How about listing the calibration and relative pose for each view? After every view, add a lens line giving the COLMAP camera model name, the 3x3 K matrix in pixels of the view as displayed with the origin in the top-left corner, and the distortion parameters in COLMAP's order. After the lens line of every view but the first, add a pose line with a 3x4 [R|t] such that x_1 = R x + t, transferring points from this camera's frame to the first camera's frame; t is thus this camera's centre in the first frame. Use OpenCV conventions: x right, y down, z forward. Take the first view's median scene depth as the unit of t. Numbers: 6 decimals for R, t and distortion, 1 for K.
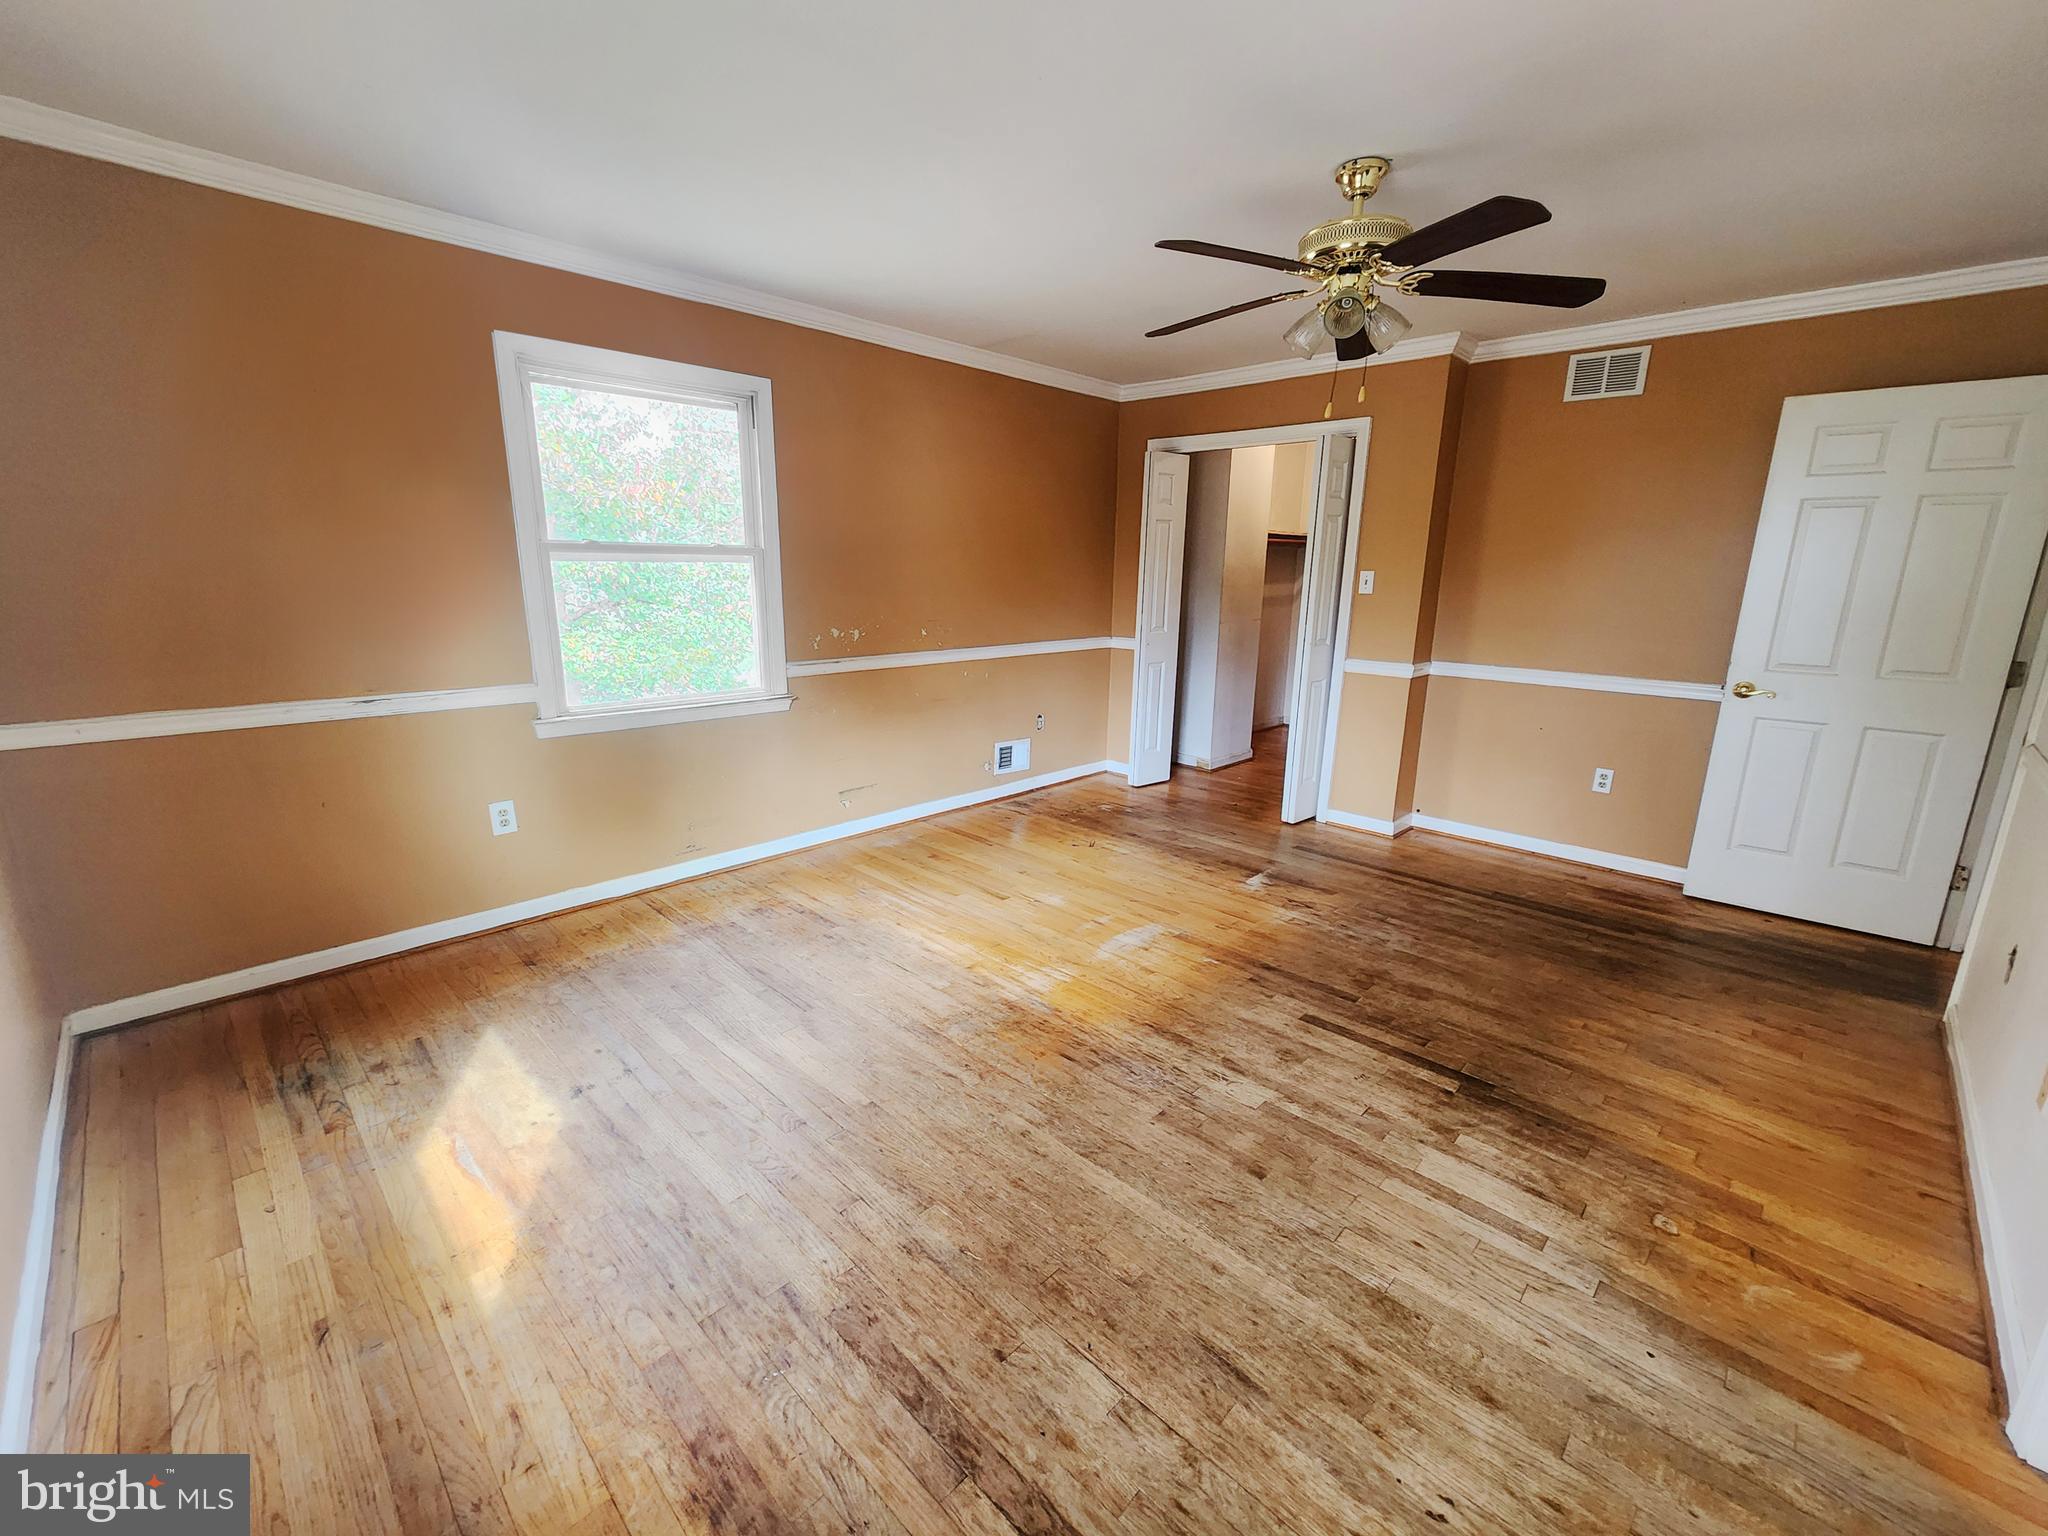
lens RADIAL K [[846.0, 0, 1003.3], [0, 846.0, 764.0], [0, 0, 1]] dist [0.002904, -0.002717]
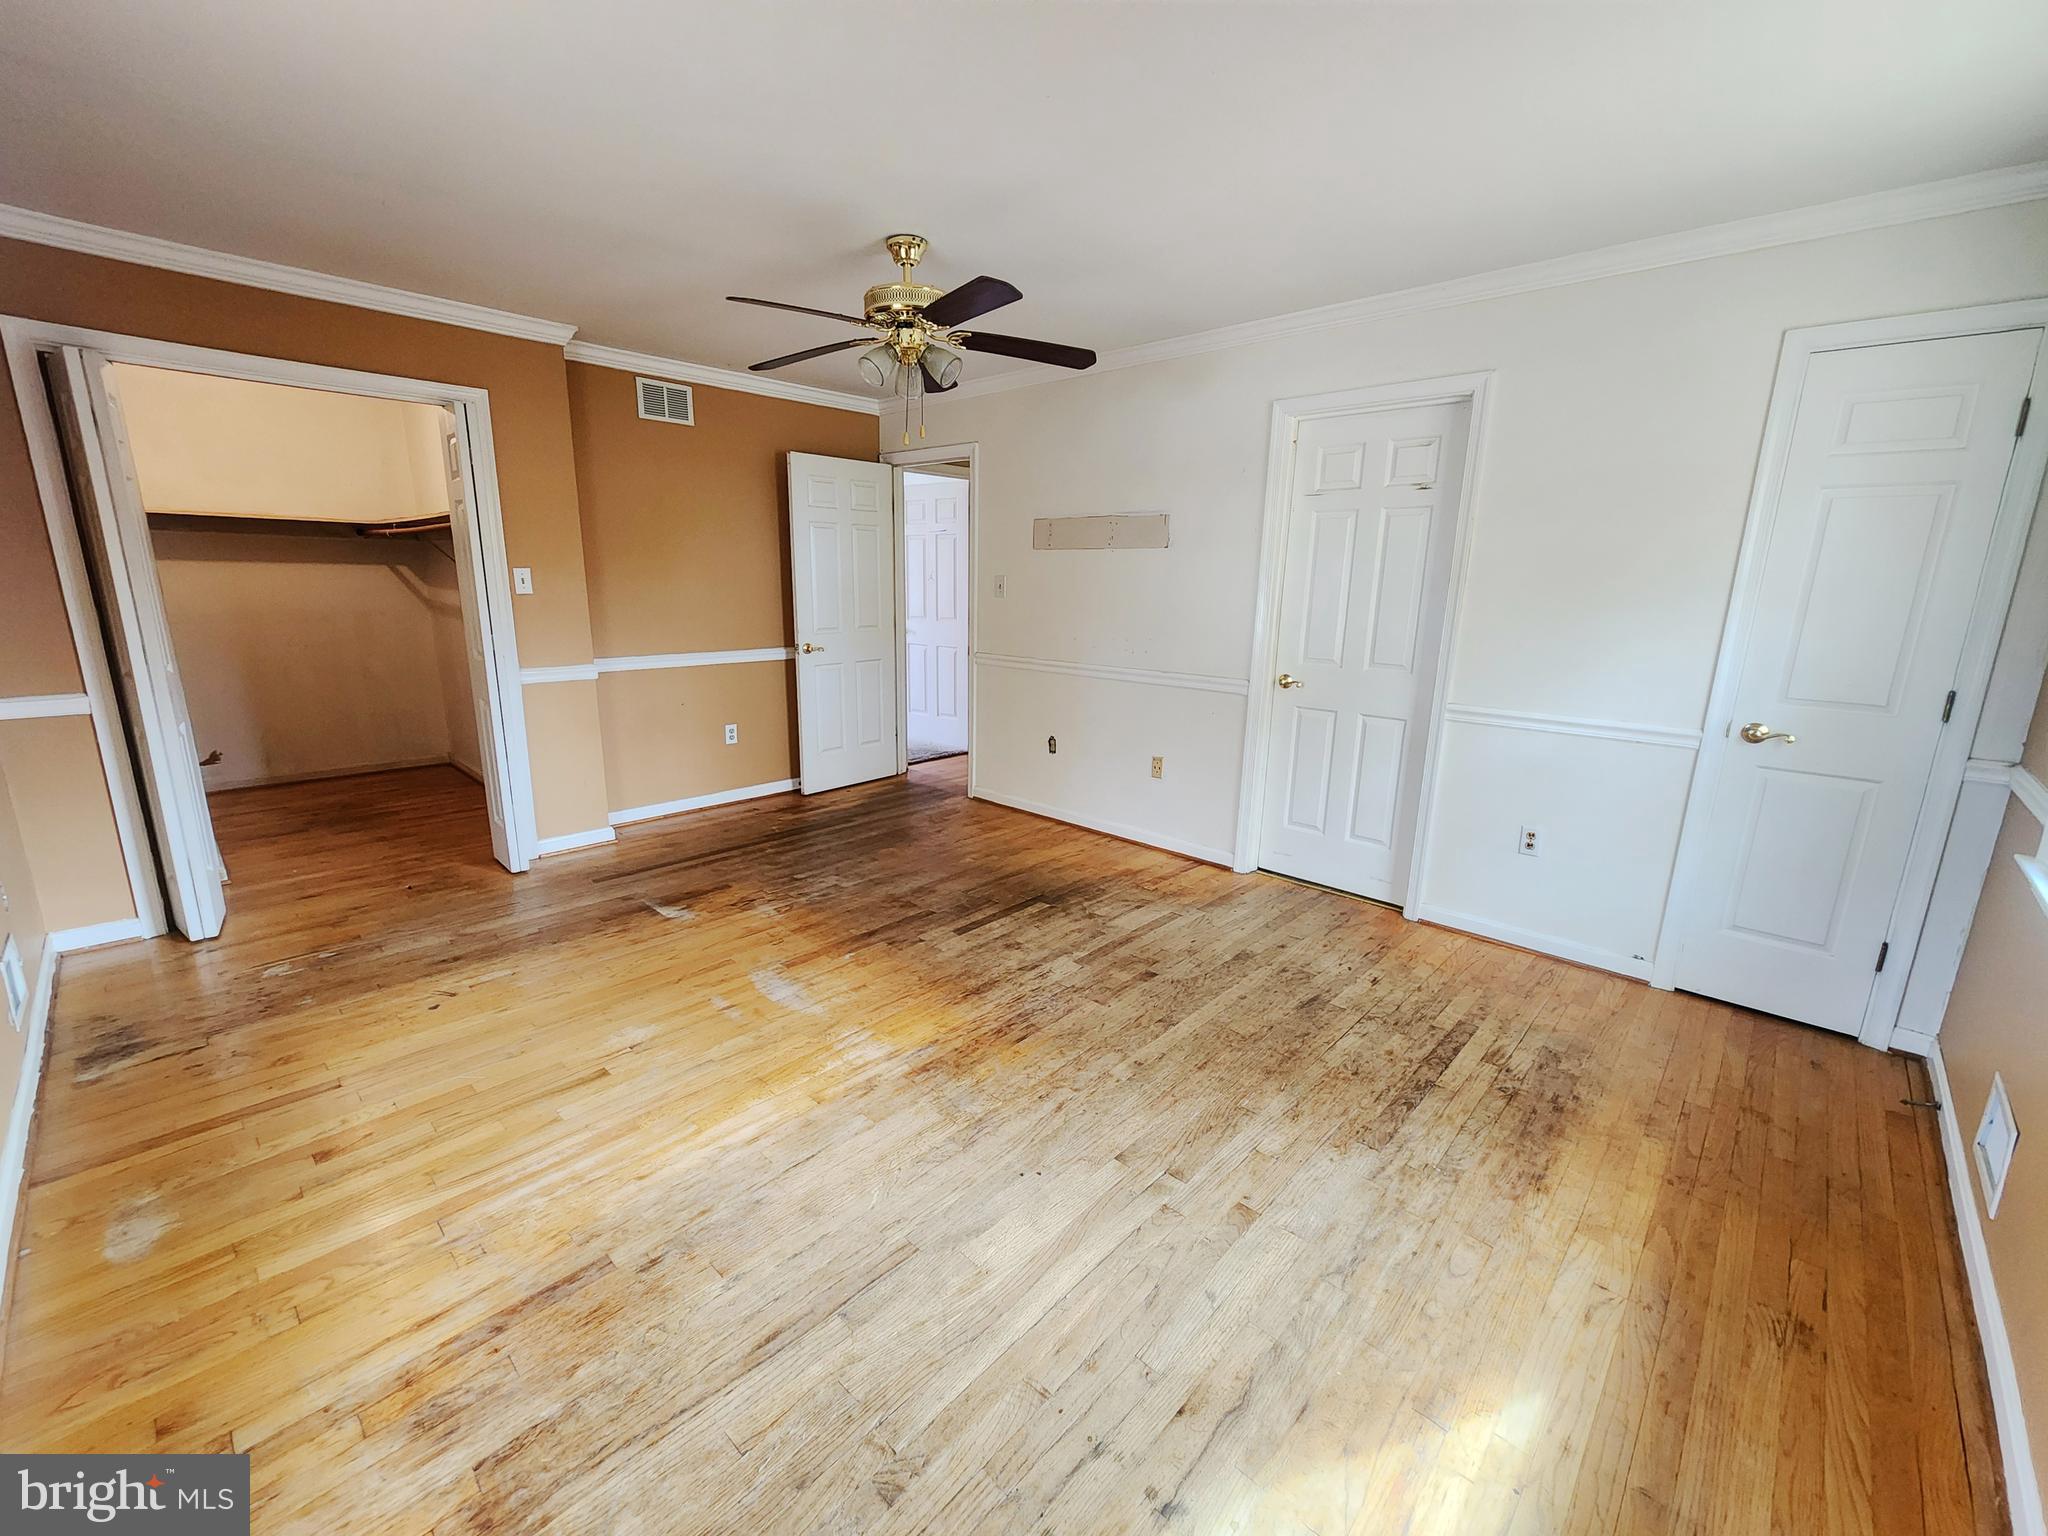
lens RADIAL K [[846.0, 0, 1011.0], [0, 846.0, 771.7], [0, 0, 1]] dist [0.002904, -0.002717]
pose [[-0.029787, -0.240358, 0.970227, -0.736145], [0.215265, 0.946338, 0.241049, -0.192122], [-0.976101, 0.216036, 0.023552, 0.775960]]
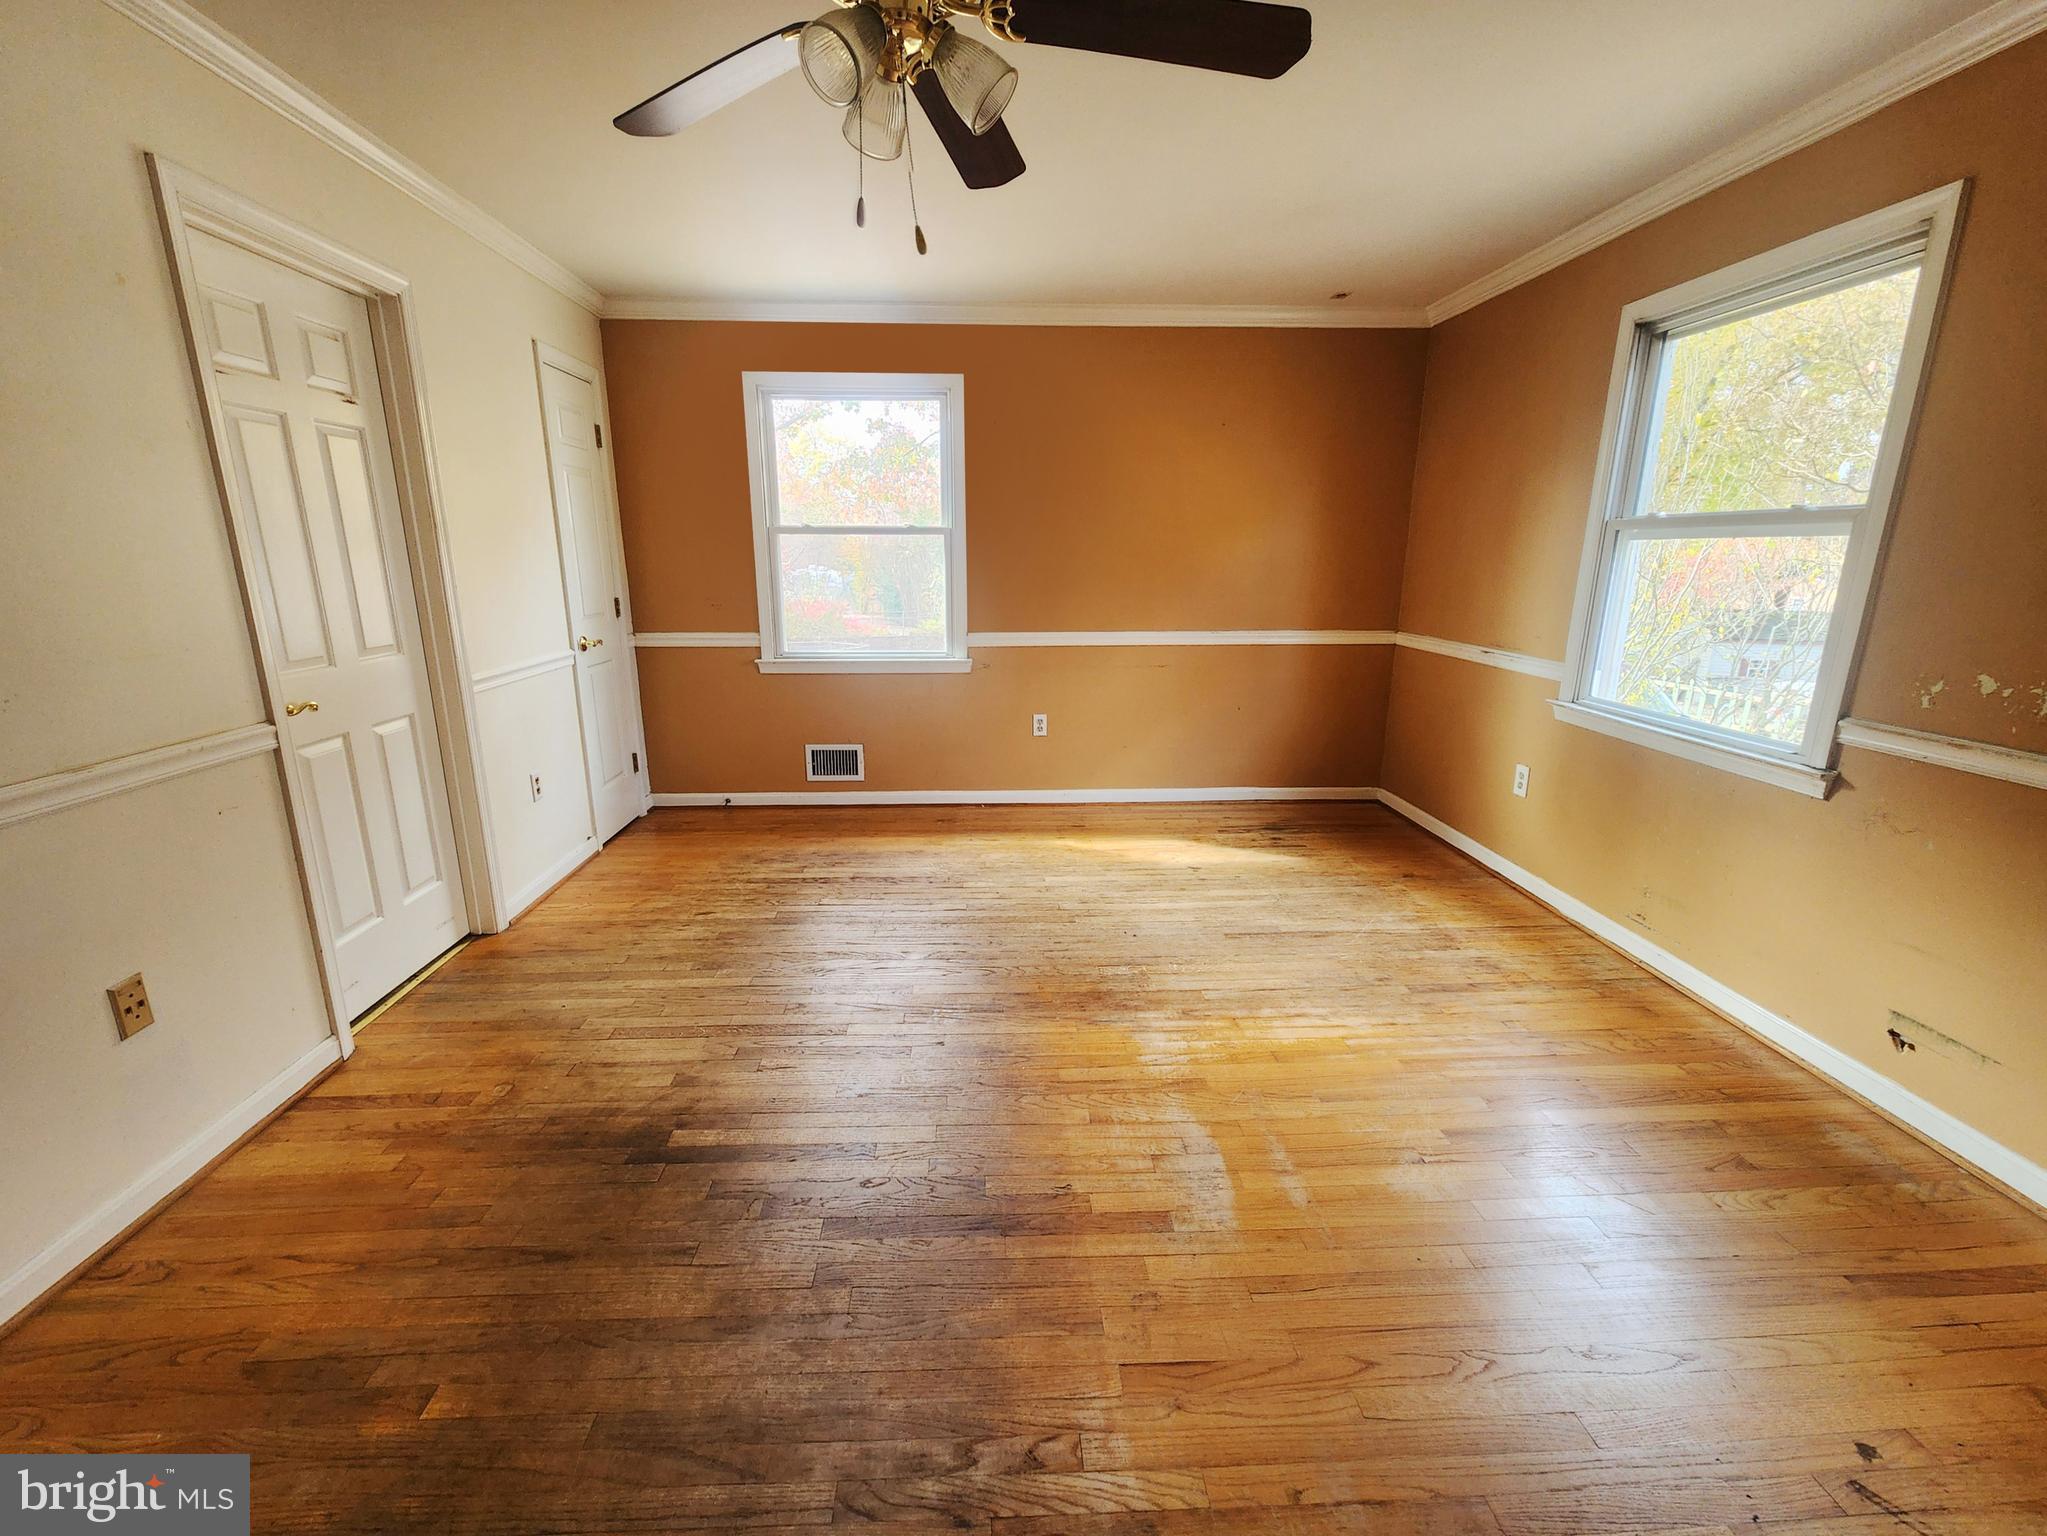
lens RADIAL K [[845.5, 0, 1013.4], [0, 845.5, 760.3], [0, 0, 1]] dist [0.002904, -0.002717]
pose [[-0.669566, 0.164855, -0.724226, 0.683308], [-0.182722, 0.908533, 0.375740, -0.272017], [0.719926, 0.383915, -0.578201, 1.268335]]
